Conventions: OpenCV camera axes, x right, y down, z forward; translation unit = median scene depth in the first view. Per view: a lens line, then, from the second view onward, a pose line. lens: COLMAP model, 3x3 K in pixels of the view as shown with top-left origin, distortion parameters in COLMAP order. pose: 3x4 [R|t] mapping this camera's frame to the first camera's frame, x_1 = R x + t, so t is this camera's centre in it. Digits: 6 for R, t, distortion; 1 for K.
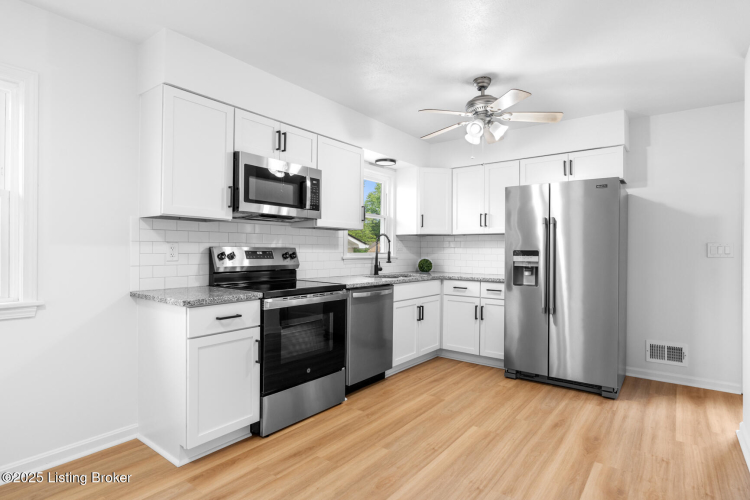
lens RADIAL K [[399.2, 0, 375.4], [0, 399.2, 251.6], [0, 0, 1]] dist [0.000930, 0.000300]
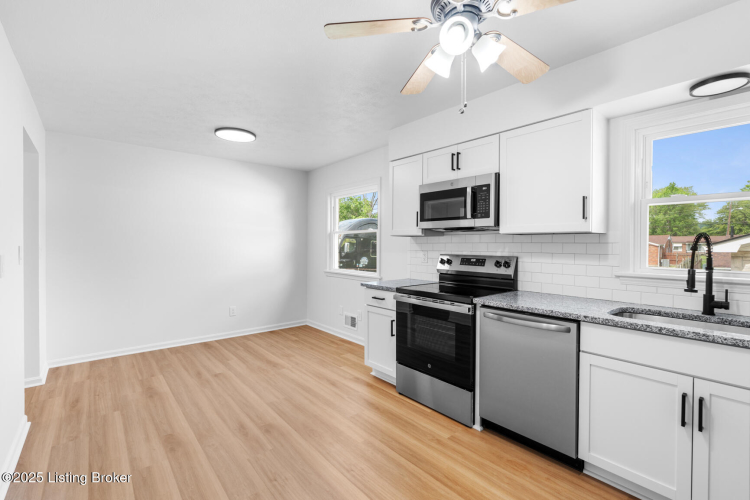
lens RADIAL K [[337.3, 0, 376.0], [0, 337.3, 248.4], [0, 0, 1]] dist [-0.000809, 0.000179]
pose [[-0.215439, 0.003209, -0.976512, 0.738754], [-0.010394, 0.999930, 0.005579, -0.034464], [0.976462, 0.011352, -0.215391, 0.982686]]
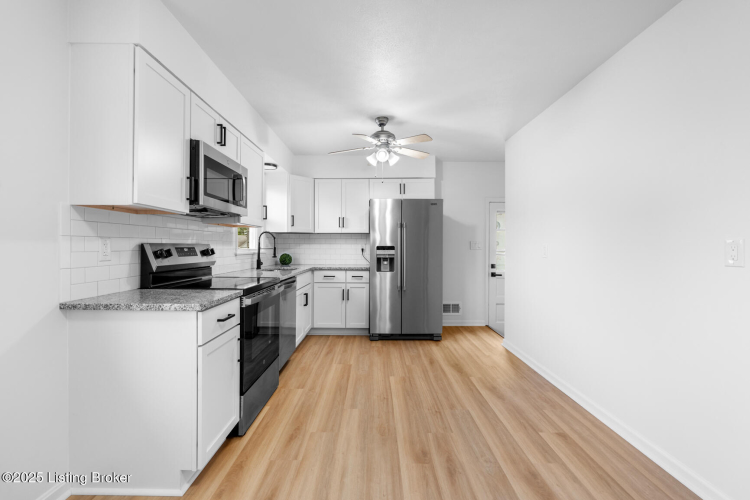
lens RADIAL K [[337.3, 0, 376.0], [0, 337.3, 248.4], [0, 0, 1]] dist [-0.000809, 0.000179]
pose [[0.791784, -0.007661, 0.610753, -0.439109], [0.004721, 0.999968, 0.006423, -0.002881], [-0.610783, -0.002202, 0.791795, 0.115119]]
